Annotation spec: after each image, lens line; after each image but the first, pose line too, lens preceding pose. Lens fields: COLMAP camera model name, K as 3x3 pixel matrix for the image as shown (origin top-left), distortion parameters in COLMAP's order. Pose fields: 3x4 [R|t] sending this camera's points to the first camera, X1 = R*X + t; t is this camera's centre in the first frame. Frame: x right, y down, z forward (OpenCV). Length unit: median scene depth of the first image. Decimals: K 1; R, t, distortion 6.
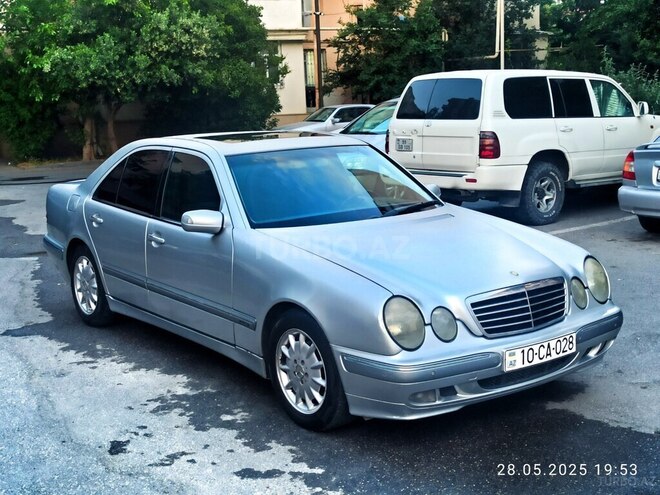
lens RADIAL K [[915.4, 0, 330.0], [0, 915.4, 247.5], [0, 0, 1]] dist [0.035488, -0.017697]
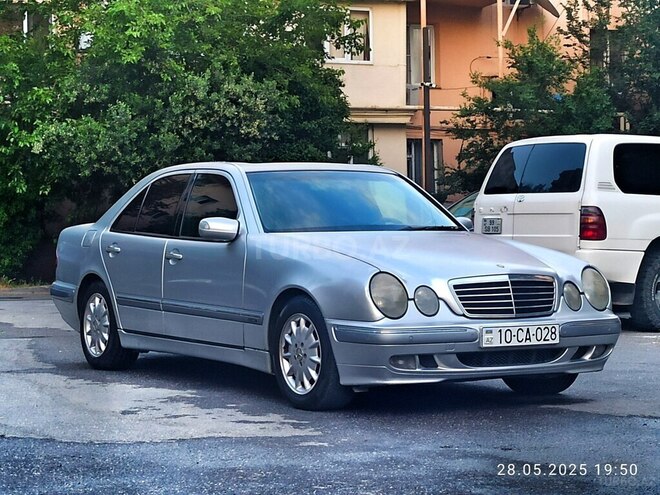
lens RADIAL K [[1516.9, 0, 330.0], [0, 1516.9, 247.5], [0, 0, 1]] dist [0.032936, -0.074738]
pose [[0.995504, 0.027653, -0.090589, 0.104688], [-0.040973, 0.988039, -0.148661, 0.180043], [0.085394, 0.151705, 0.984730, -0.498018]]
